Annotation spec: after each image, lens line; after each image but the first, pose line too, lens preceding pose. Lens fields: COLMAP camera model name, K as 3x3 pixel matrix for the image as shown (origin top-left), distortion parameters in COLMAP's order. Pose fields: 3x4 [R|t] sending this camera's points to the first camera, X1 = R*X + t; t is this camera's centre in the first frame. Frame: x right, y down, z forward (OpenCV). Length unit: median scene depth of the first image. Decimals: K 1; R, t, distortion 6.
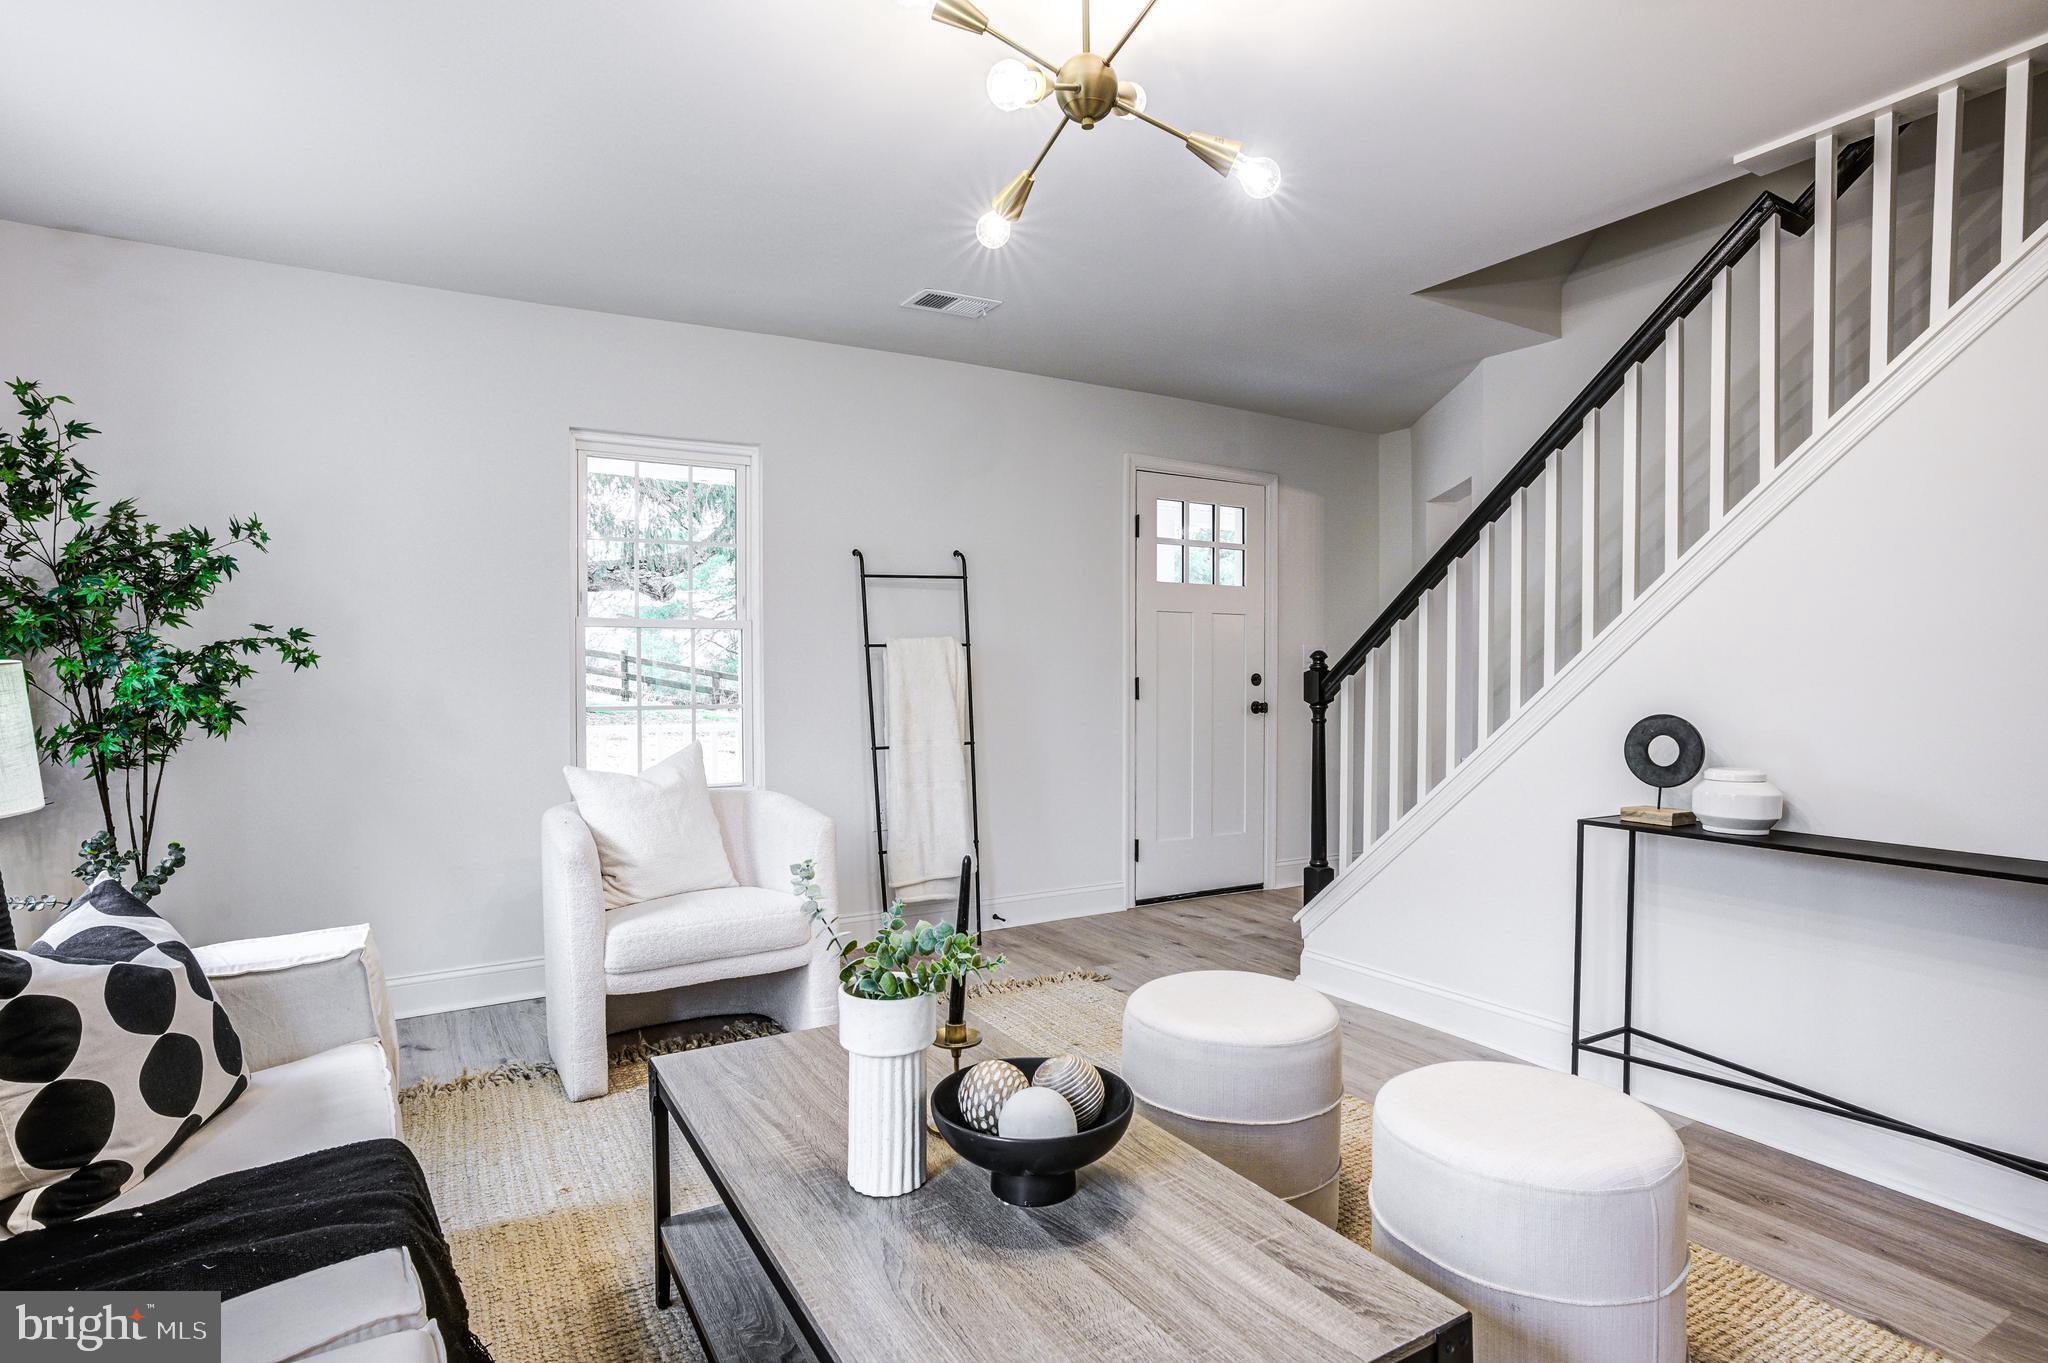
lens RADIAL K [[1044.4, 0, 1022.7], [0, 1044.4, 698.1], [0, 0, 1]] dist [-0.034808, 0.011963]
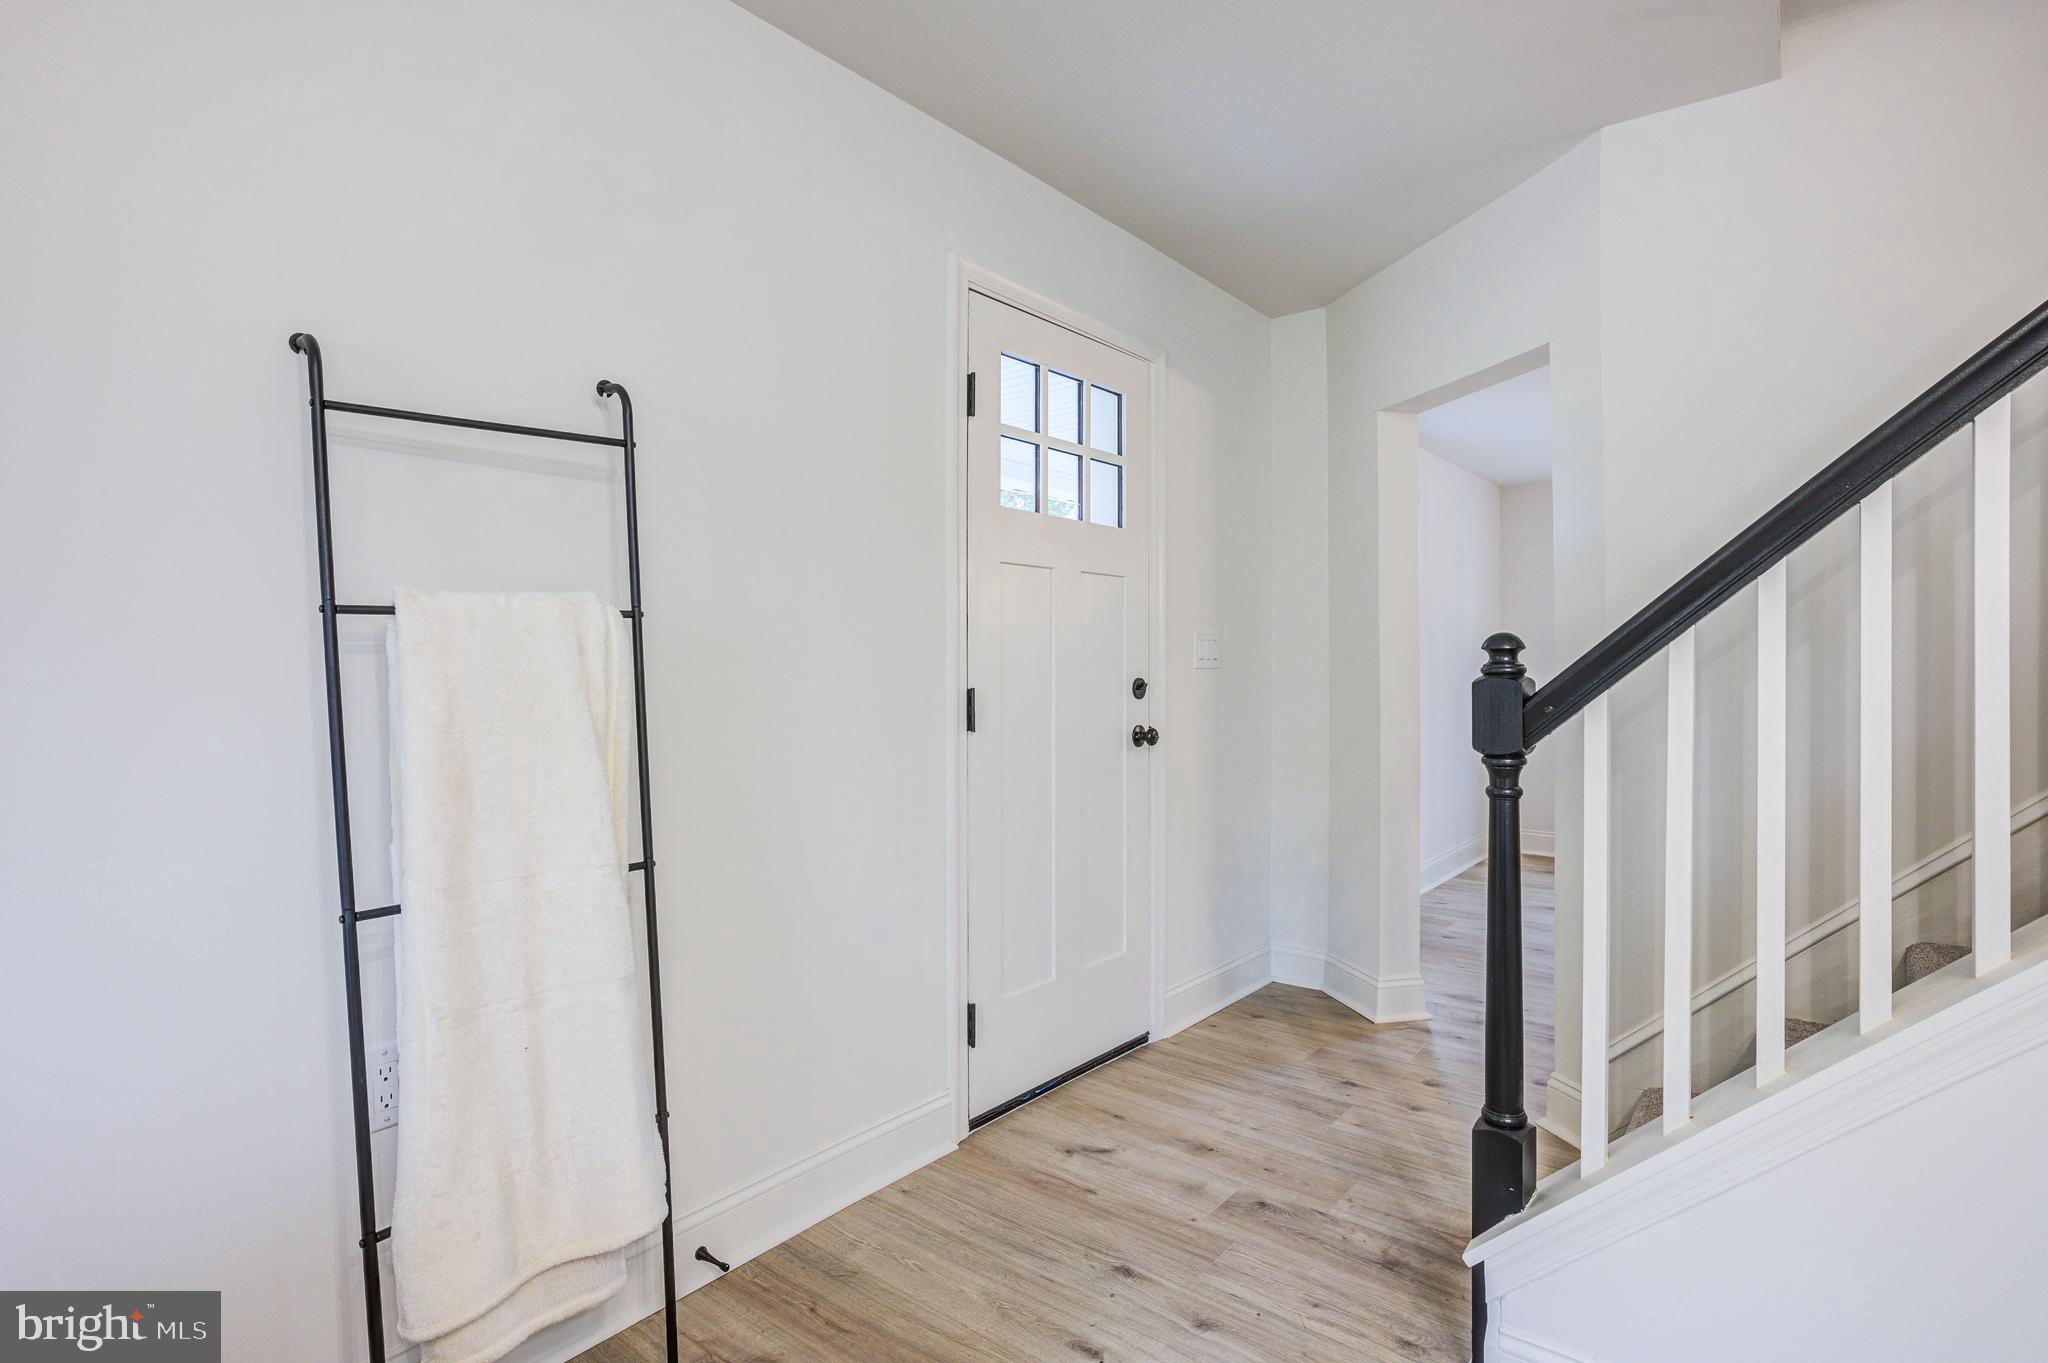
lens RADIAL K [[1044.4, 0, 1019.0], [0, 1044.4, 669.0], [0, 0, 1]] dist [-0.034808, 0.011963]
pose [[0.938650, -0.001467, 0.344869, -0.052207], [0.009994, 0.999687, -0.022951, -0.020072], [-0.344727, 0.024989, 0.938370, 0.583612]]
